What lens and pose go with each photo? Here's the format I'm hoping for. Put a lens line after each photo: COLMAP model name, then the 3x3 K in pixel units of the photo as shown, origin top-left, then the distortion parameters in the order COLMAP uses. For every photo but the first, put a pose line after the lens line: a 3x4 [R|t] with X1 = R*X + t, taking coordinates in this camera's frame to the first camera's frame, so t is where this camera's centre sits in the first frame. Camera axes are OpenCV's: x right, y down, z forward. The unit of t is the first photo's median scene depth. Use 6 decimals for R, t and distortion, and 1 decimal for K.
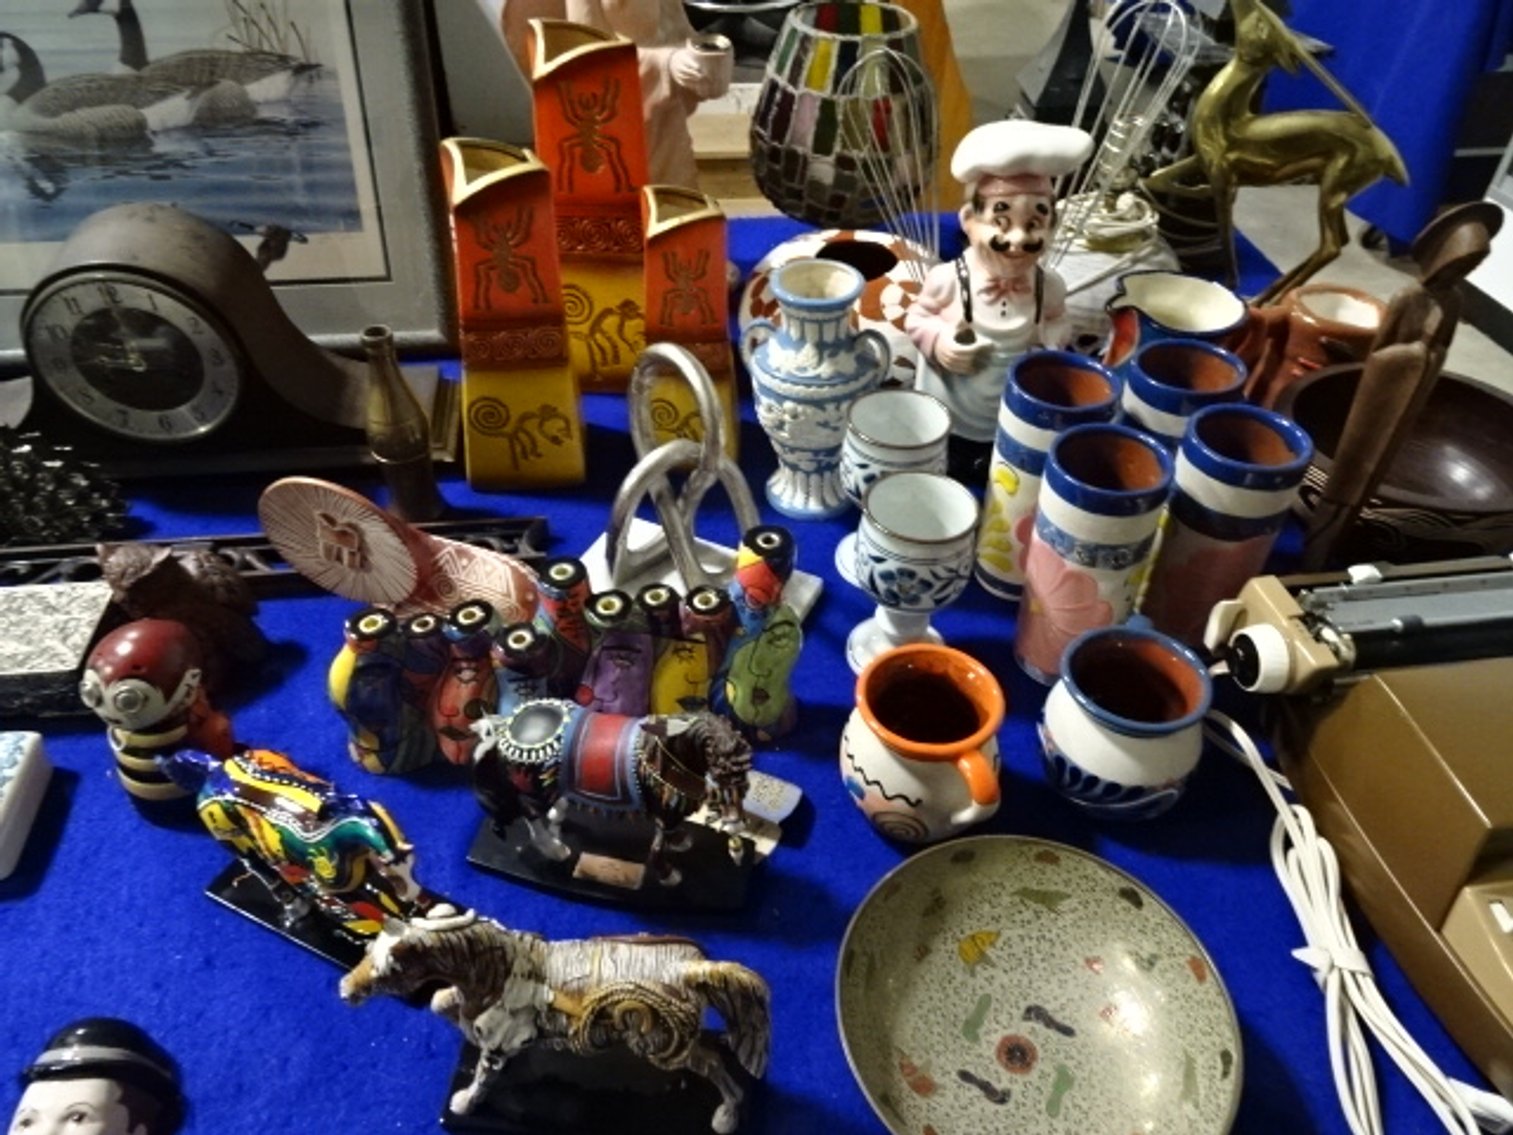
lens RADIAL K [[1078.0, 0, 751.6], [0, 1078.0, 565.5], [0, 0, 1]] dist [0.018085, -0.011981]
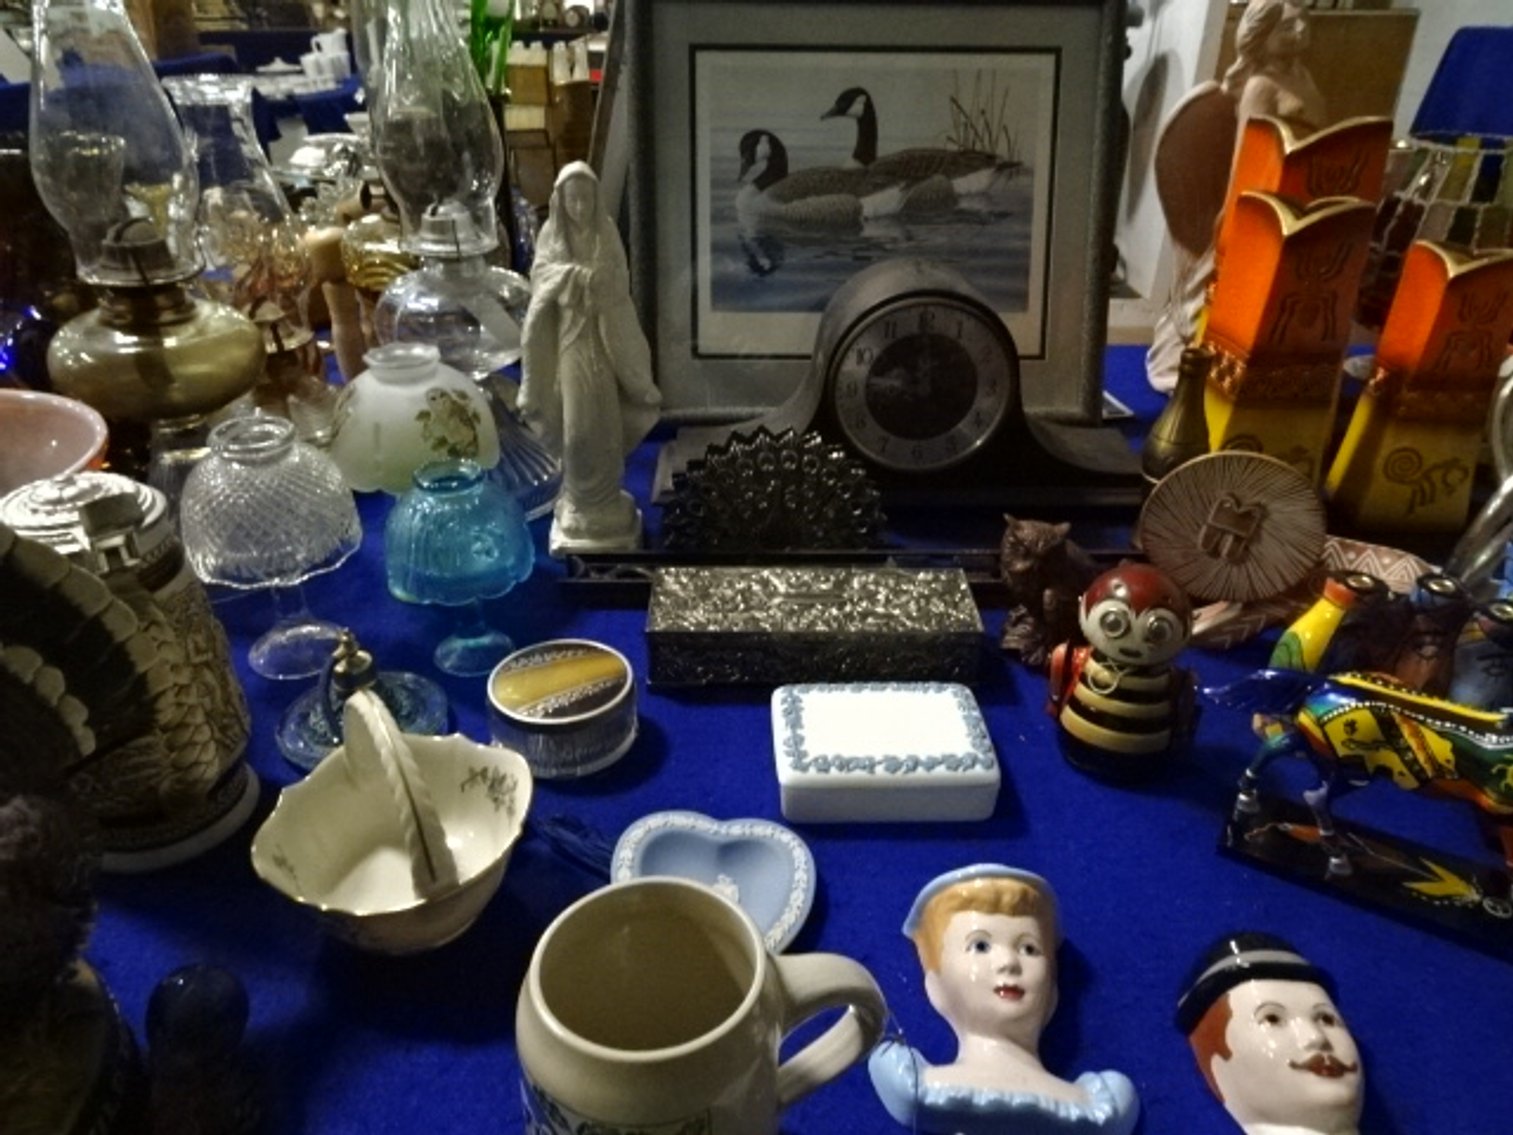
lens RADIAL K [[1078.0, 0, 756.5], [0, 1078.0, 565.5], [0, 0, 1]] dist [0.018085, -0.011981]
pose [[0.993326, 0.039877, -0.108230, -0.603795], [-0.063194, 0.973124, -0.221441, 0.222652], [0.096491, 0.226802, 0.969149, 0.003263]]
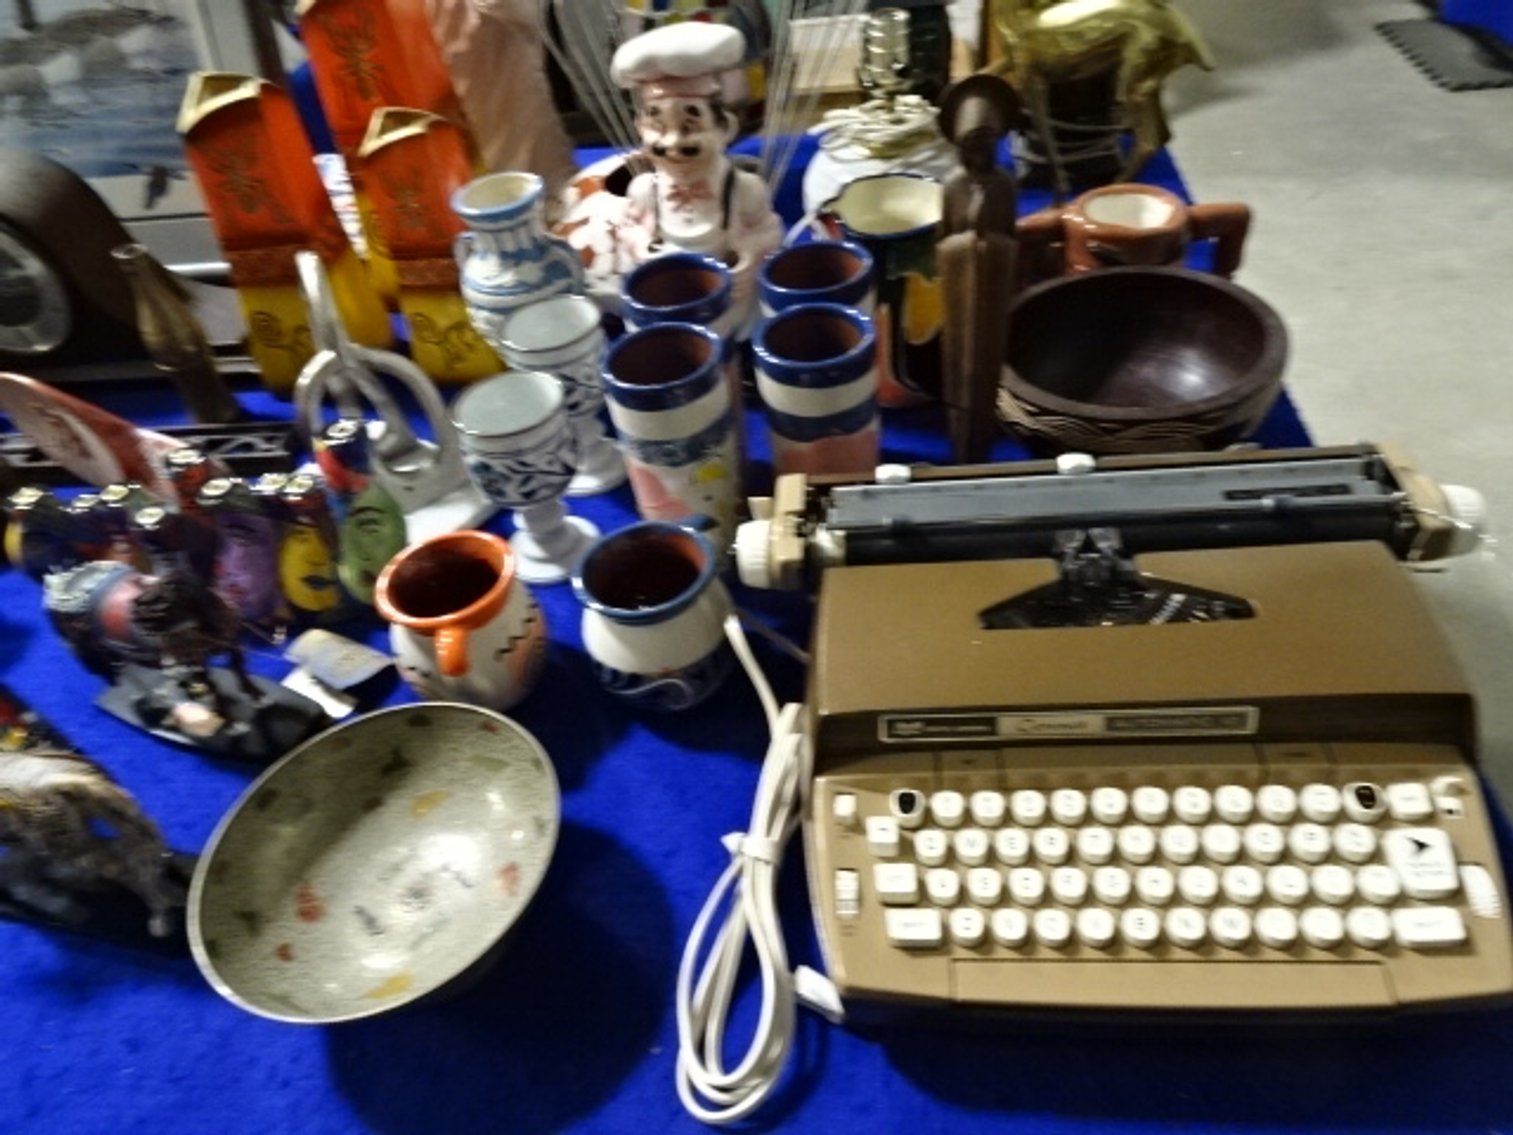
lens RADIAL K [[1078.0, 0, 757.1], [0, 1078.0, 565.7], [0, 0, 1]] dist [0.018085, -0.011981]
pose [[0.974793, 0.040750, -0.219357, 0.522686], [-0.031896, 0.998533, 0.043754, 0.040738], [0.220818, -0.035655, 0.974663, 0.023251]]
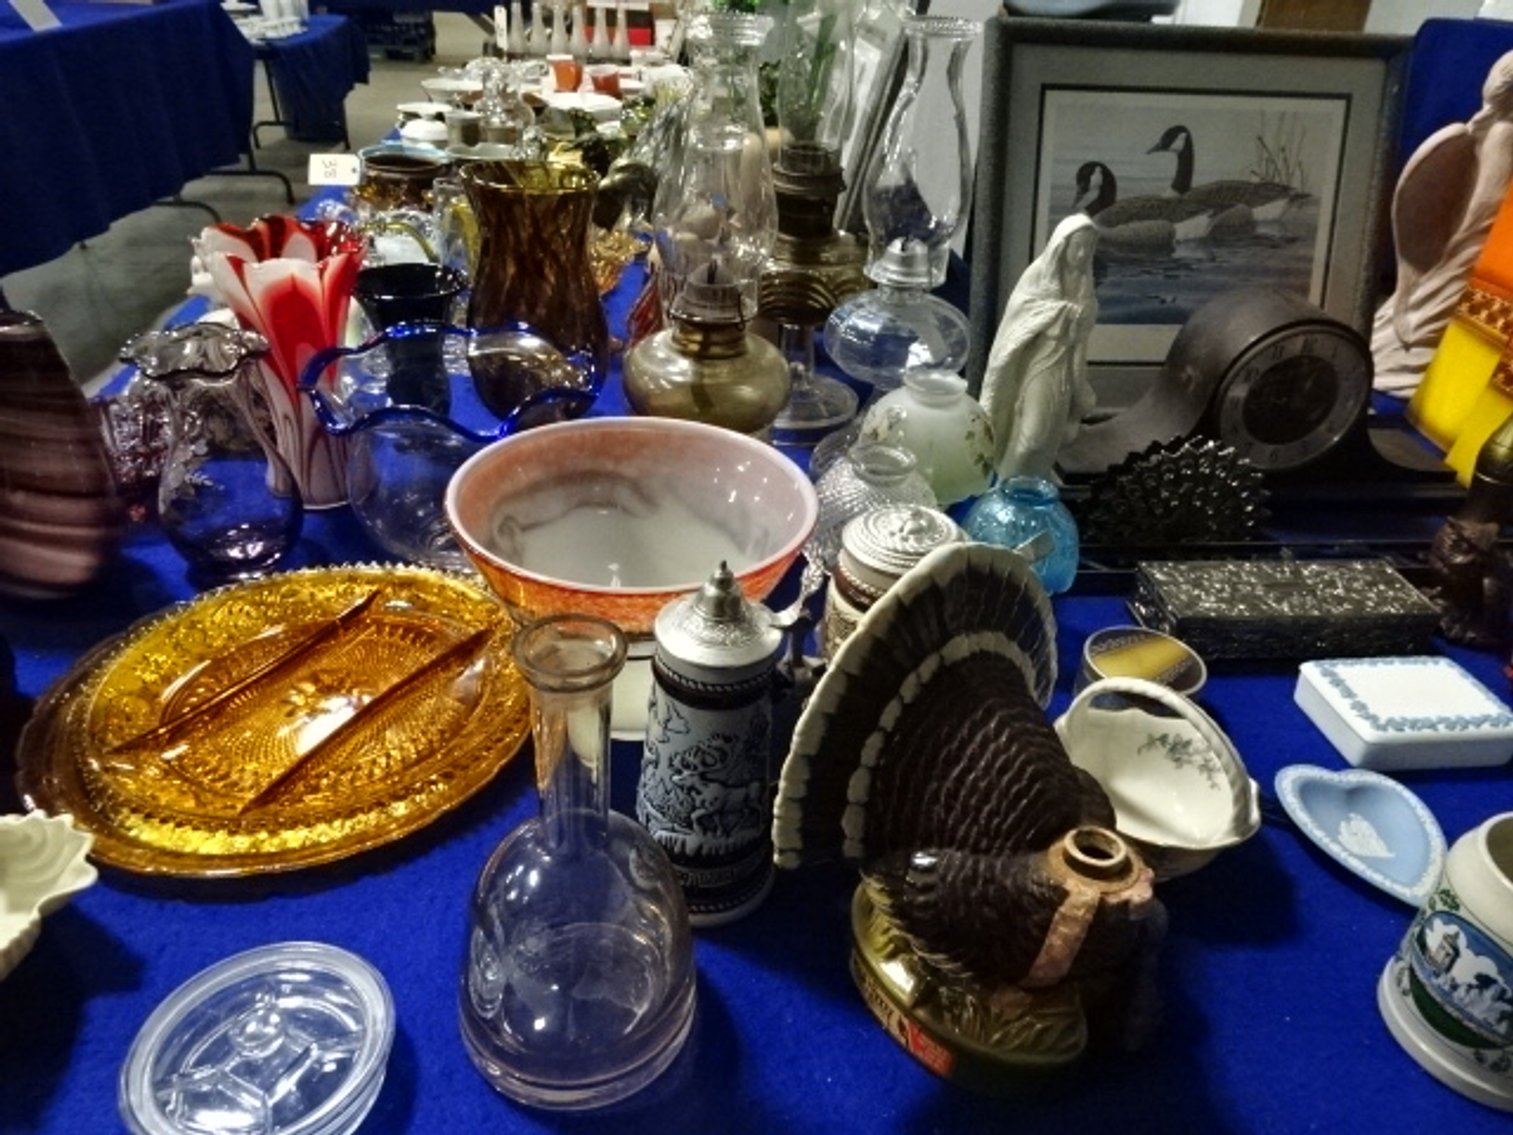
lens RADIAL K [[1078.0, 0, 758.4], [0, 1078.0, 568.1], [0, 0, 1]] dist [0.018085, -0.011981]
pose [[0.999402, 0.032438, -0.011962, -1.150430], [-0.034064, 0.983040, -0.180200, 0.242046], [0.005914, 0.180500, 0.983557, -0.185513]]
